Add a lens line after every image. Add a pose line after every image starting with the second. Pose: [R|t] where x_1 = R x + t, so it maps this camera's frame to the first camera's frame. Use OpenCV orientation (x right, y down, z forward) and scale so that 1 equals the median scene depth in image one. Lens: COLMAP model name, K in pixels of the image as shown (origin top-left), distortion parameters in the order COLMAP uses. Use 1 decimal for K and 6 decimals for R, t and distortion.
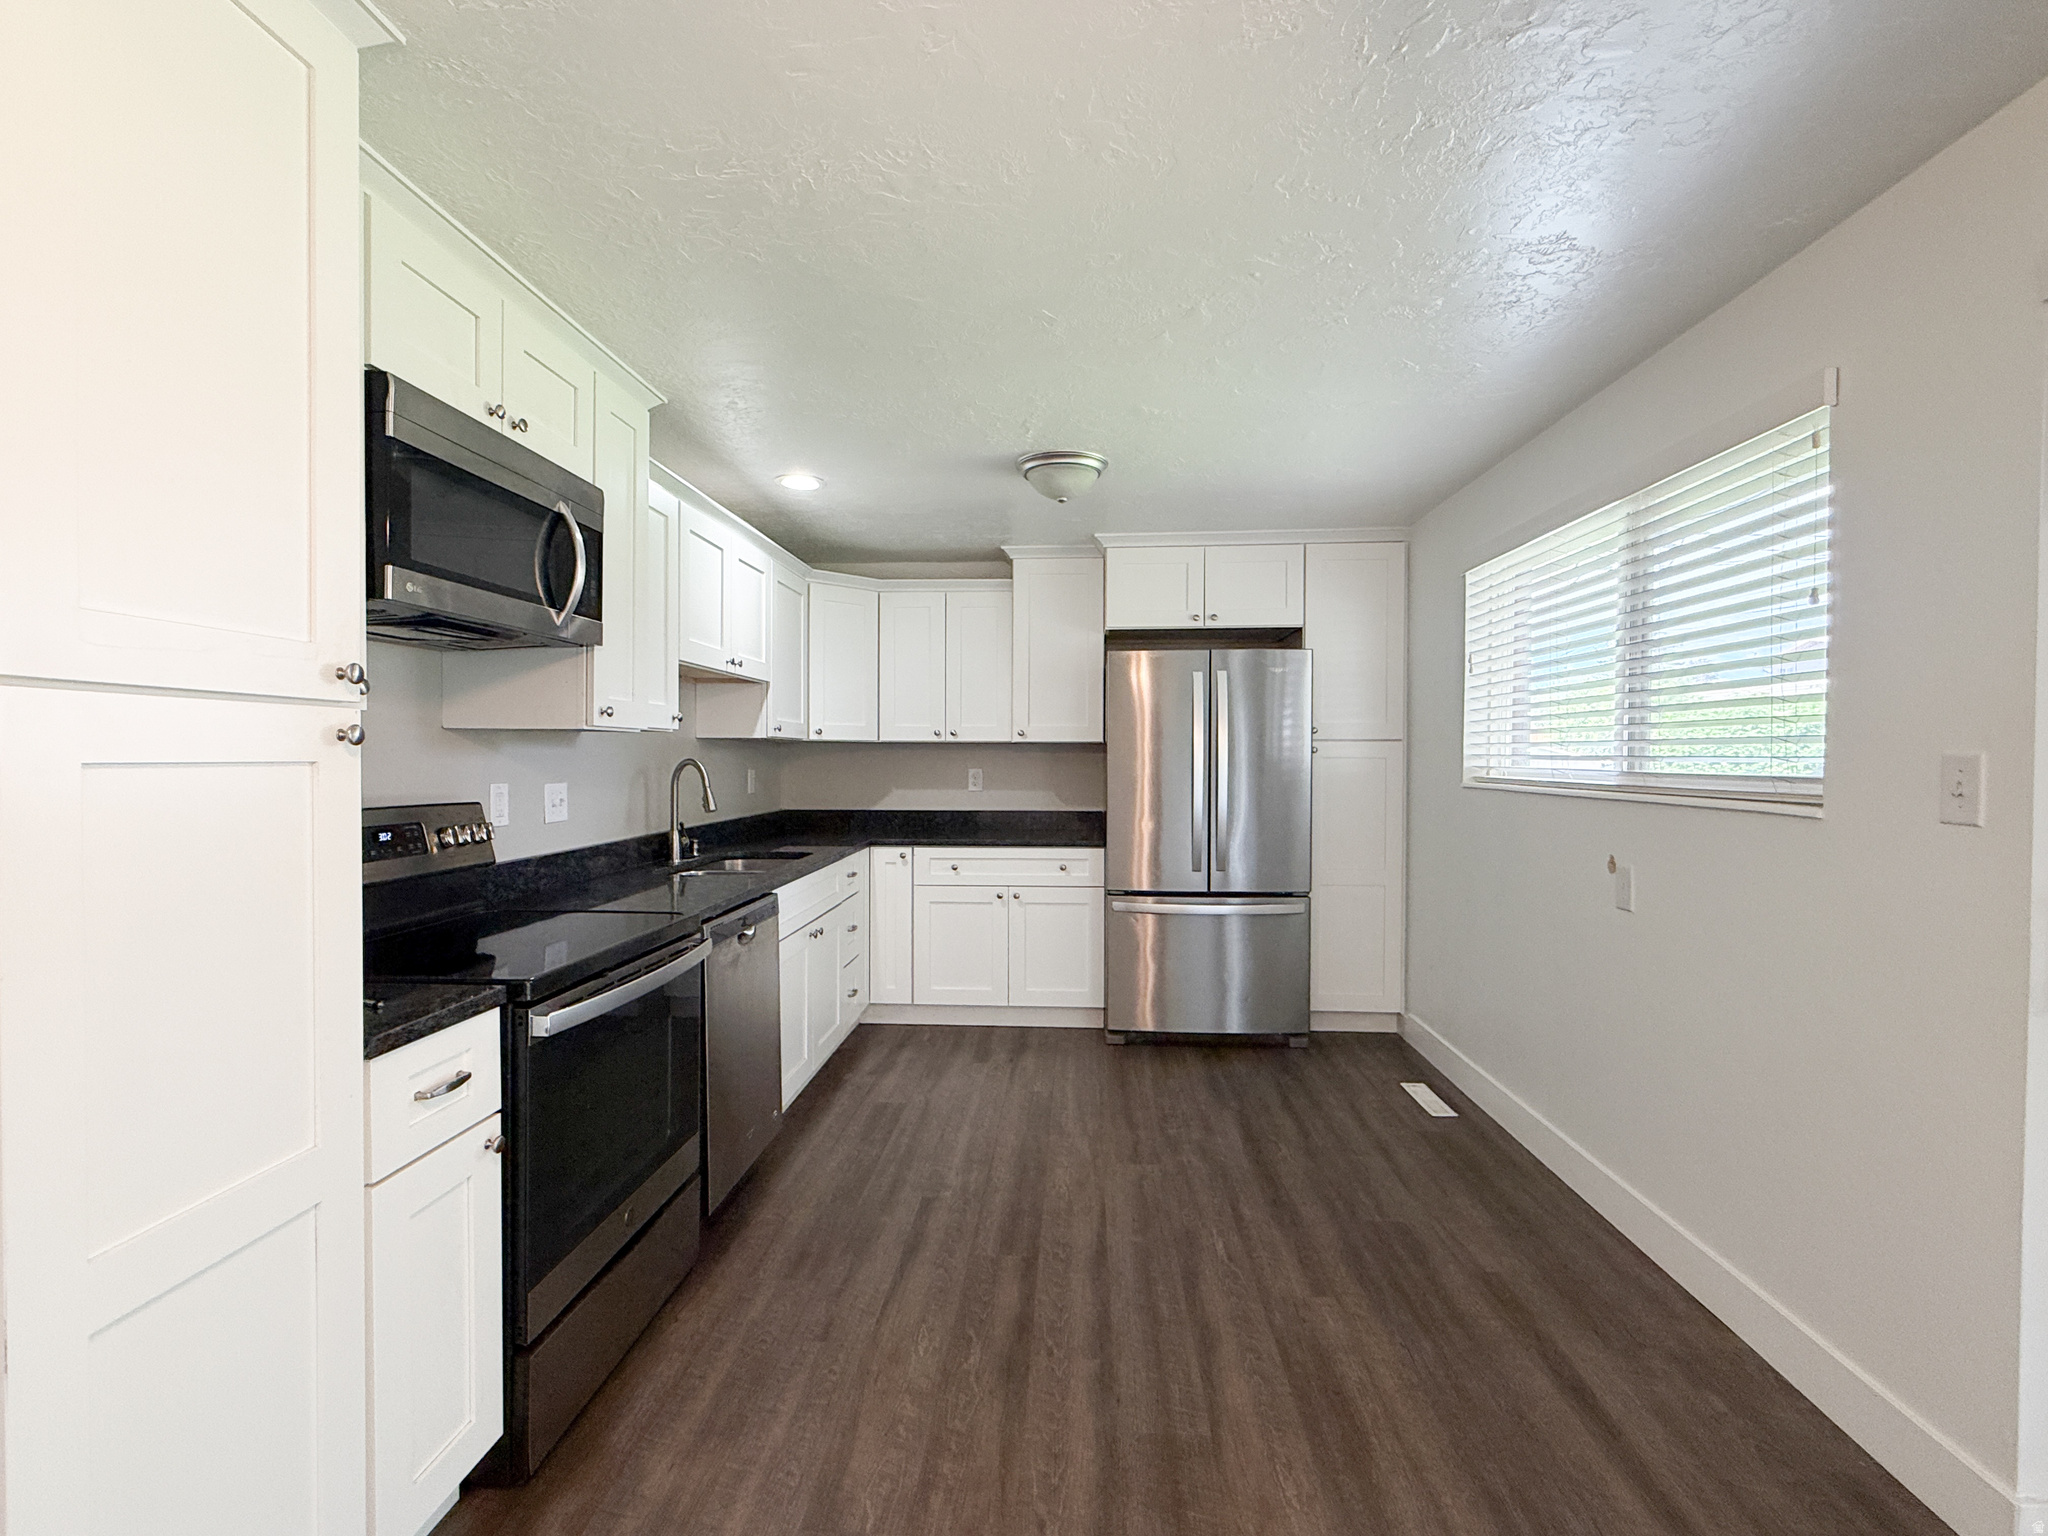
lens RADIAL K [[951.4, 0, 1026.5], [0, 951.4, 771.7], [0, 0, 1]] dist [0.001995, -0.000182]
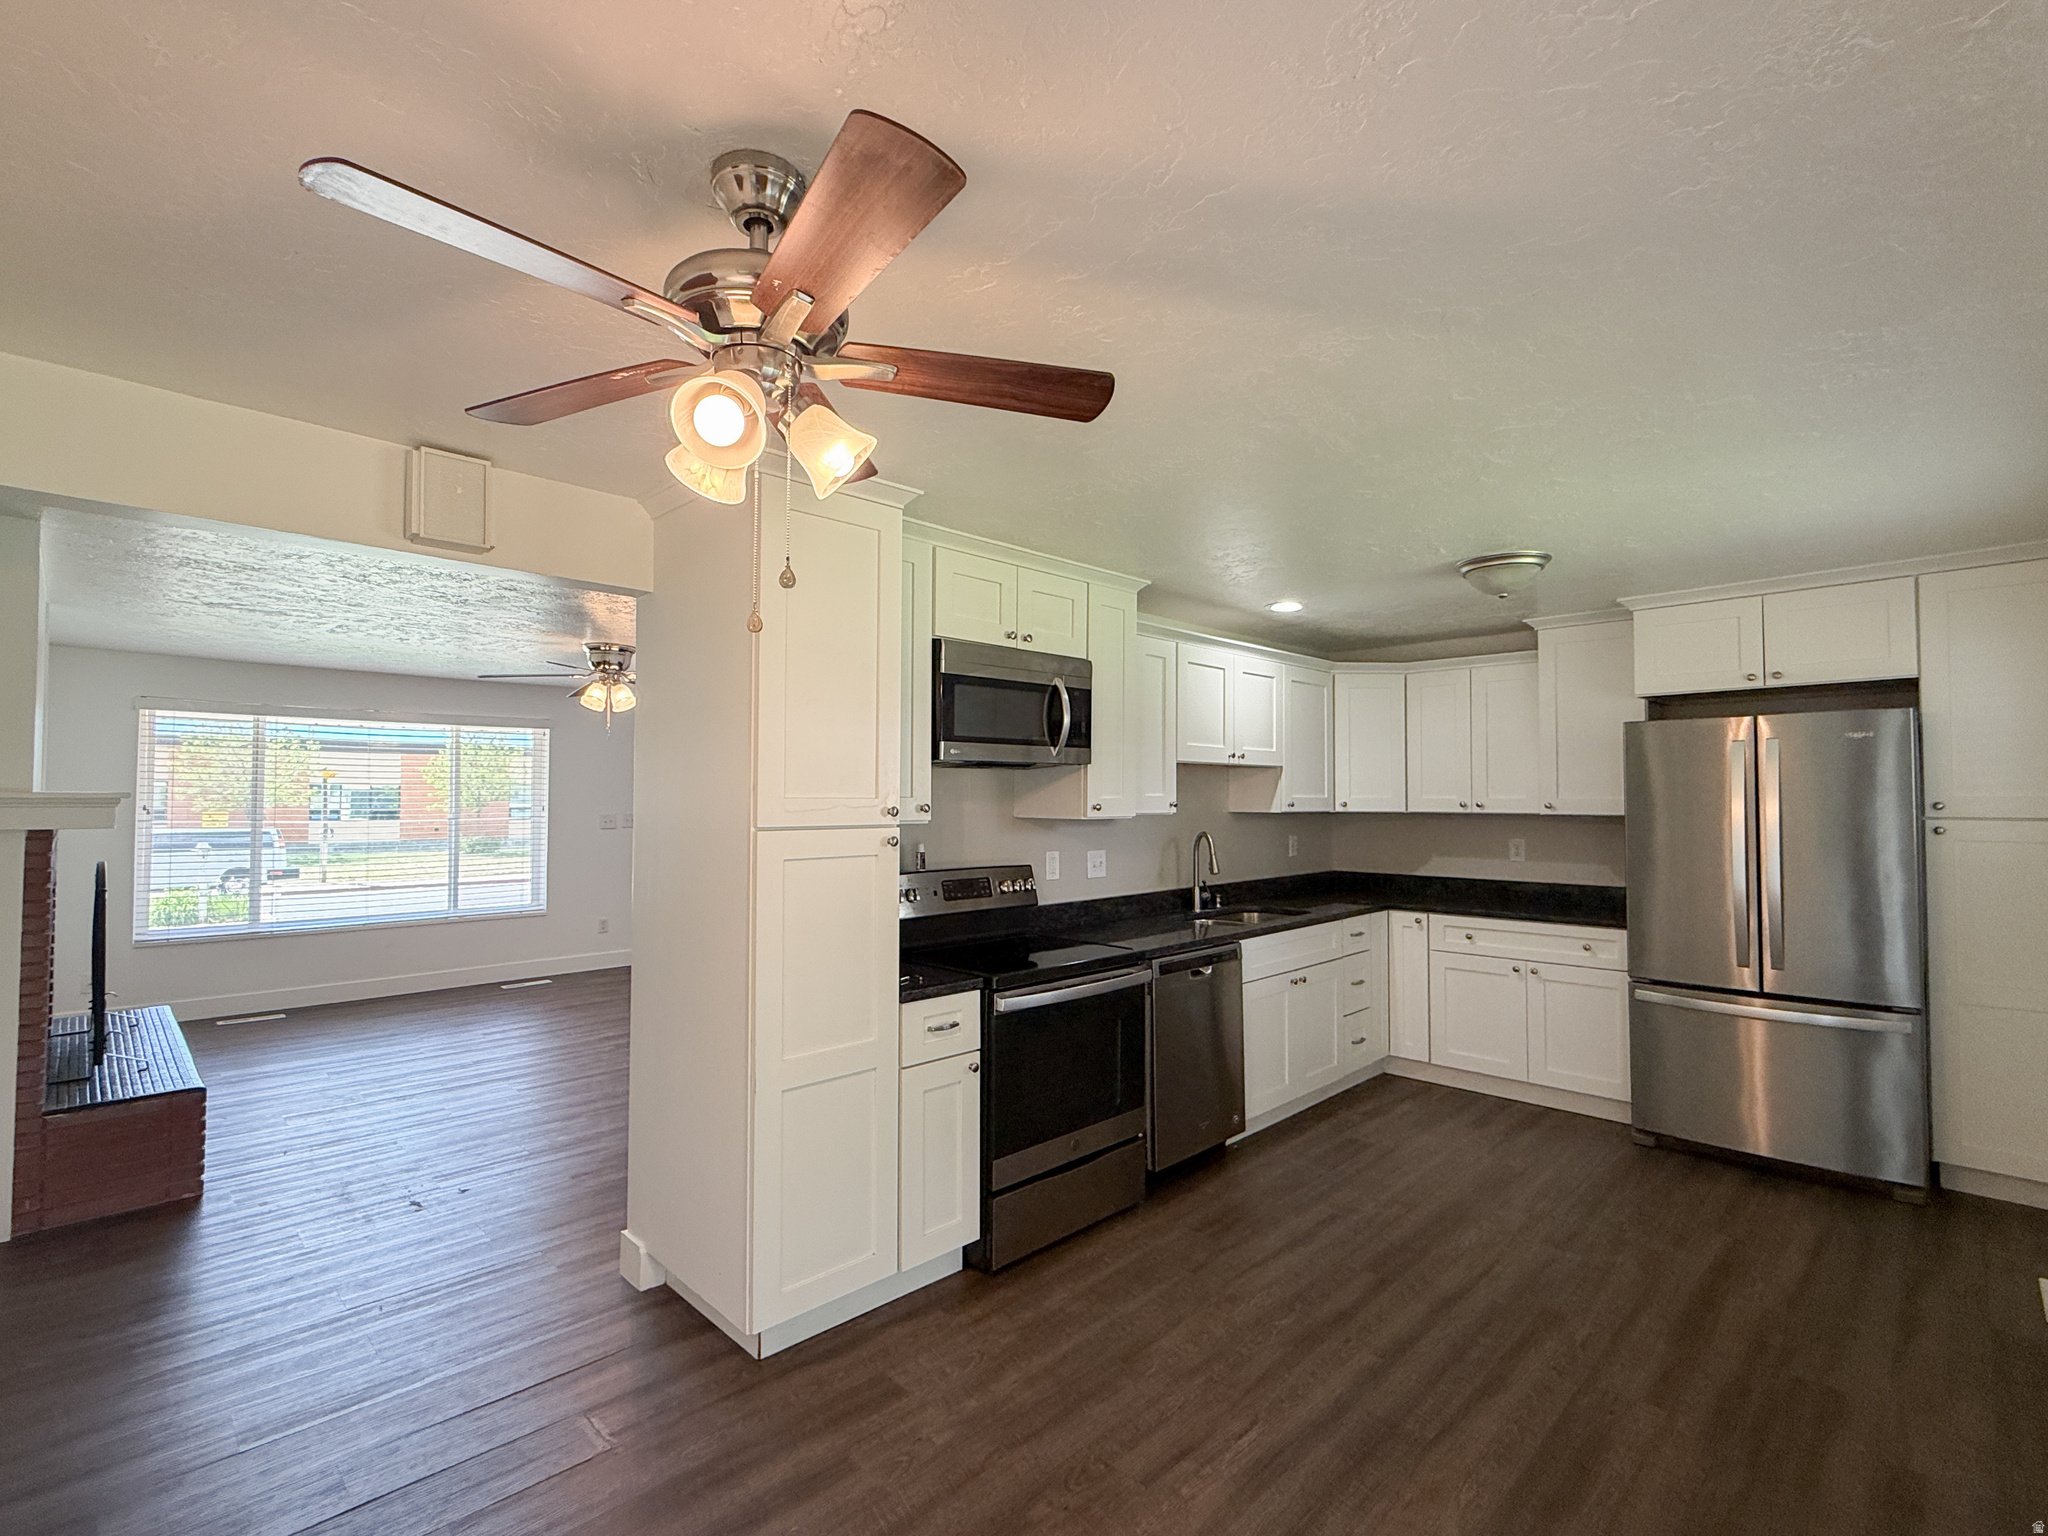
lens RADIAL K [[951.4, 0, 1026.5], [0, 951.4, 771.7], [0, 0, 1]] dist [0.001995, -0.000182]
pose [[0.749742, -0.021018, -0.661397, 0.304656], [-0.009179, 0.999069, -0.042154, -0.036638], [0.661667, 0.037676, 0.748851, -0.122288]]
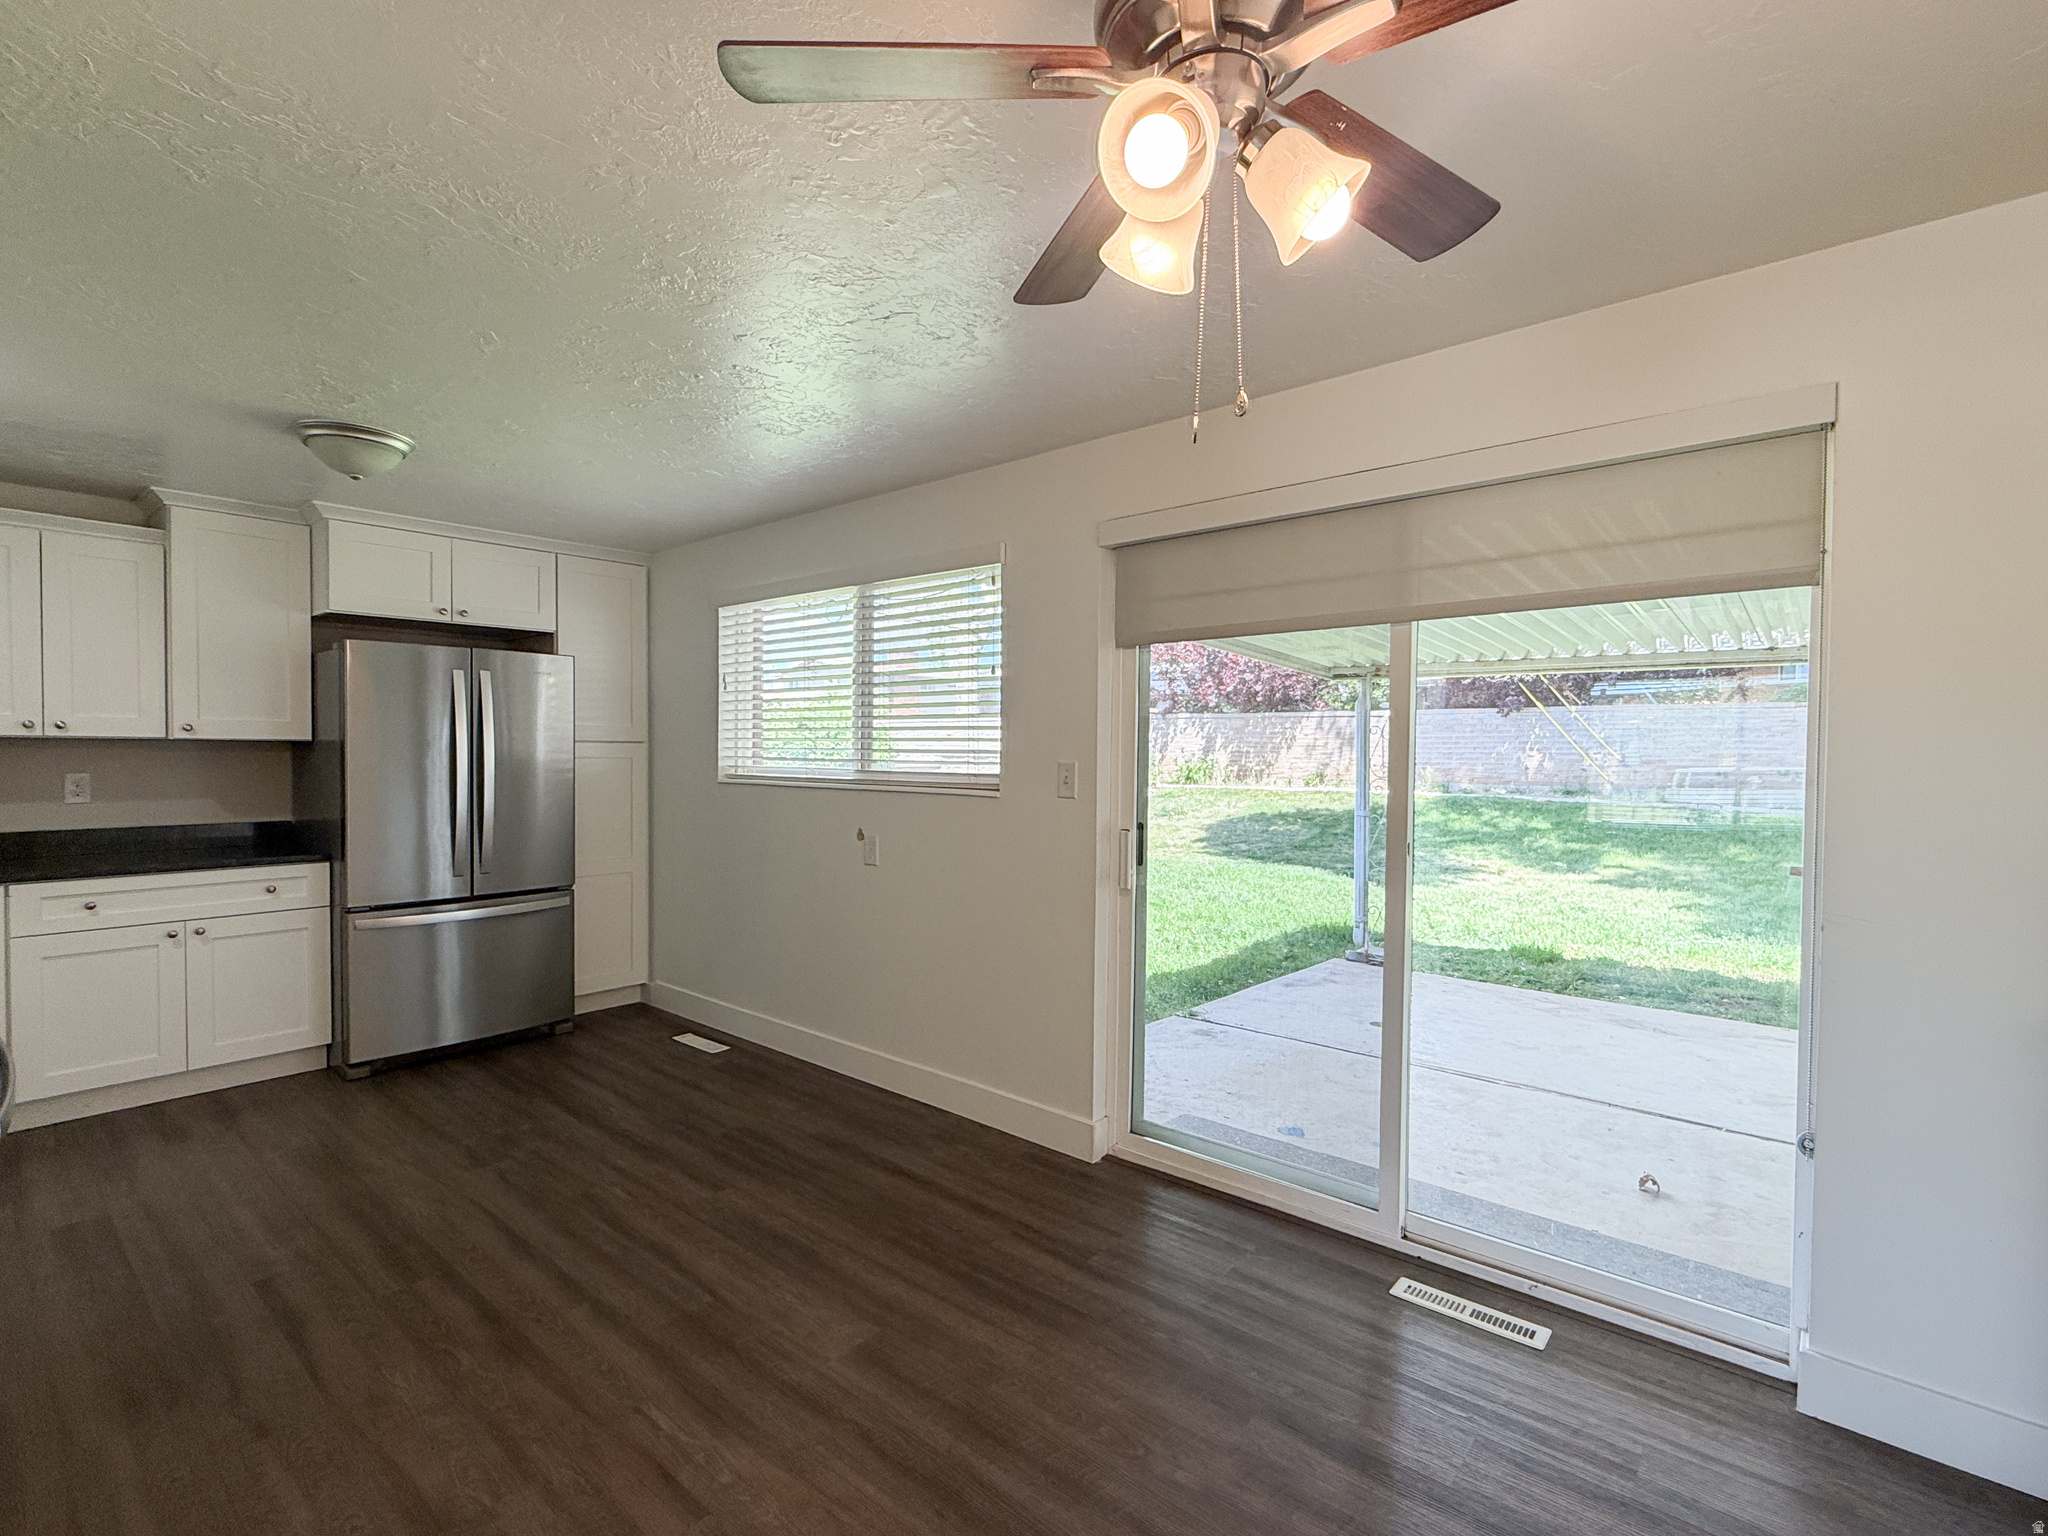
lens RADIAL K [[947.0, 0, 1024.9], [0, 947.0, 775.9], [0, 0, 1]] dist [0.002818, 0.000384]
pose [[0.602935, -0.017867, 0.797590, -0.274027], [0.007768, 0.999833, 0.016525, -0.010022], [-0.797752, -0.003768, 0.602974, -0.046216]]
